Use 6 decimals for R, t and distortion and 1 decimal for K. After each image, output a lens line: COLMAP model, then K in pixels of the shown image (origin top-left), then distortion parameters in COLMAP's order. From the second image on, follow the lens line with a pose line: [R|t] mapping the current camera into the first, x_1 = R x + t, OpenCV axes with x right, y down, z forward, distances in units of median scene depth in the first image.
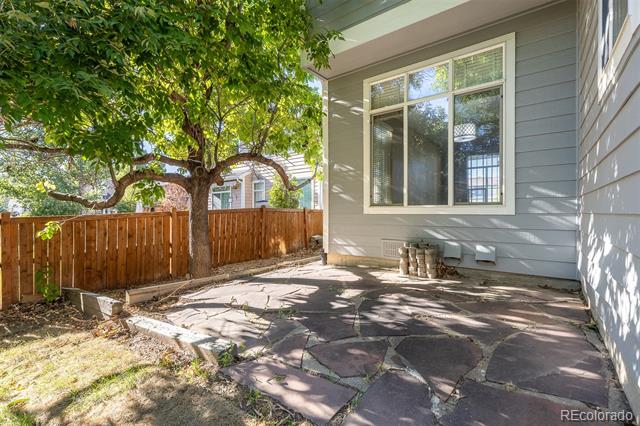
lens RADIAL K [[288.6, 0, 319.3], [0, 288.6, 211.9], [0, 0, 1]] dist [0.005682, 0.000048]
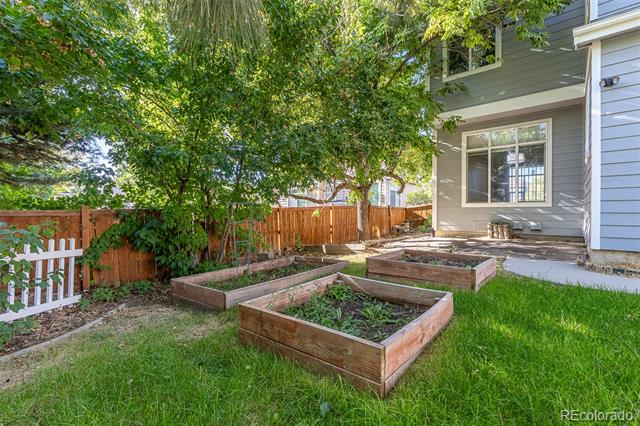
lens RADIAL K [[288.6, 0, 320.2], [0, 288.6, 214.8], [0, 0, 1]] dist [0.005682, 0.000048]
pose [[0.998587, 0.004087, -0.052987, -0.635245], [-0.003624, 0.999954, 0.008824, 0.040666], [0.053020, -0.008620, 0.998556, -0.848556]]
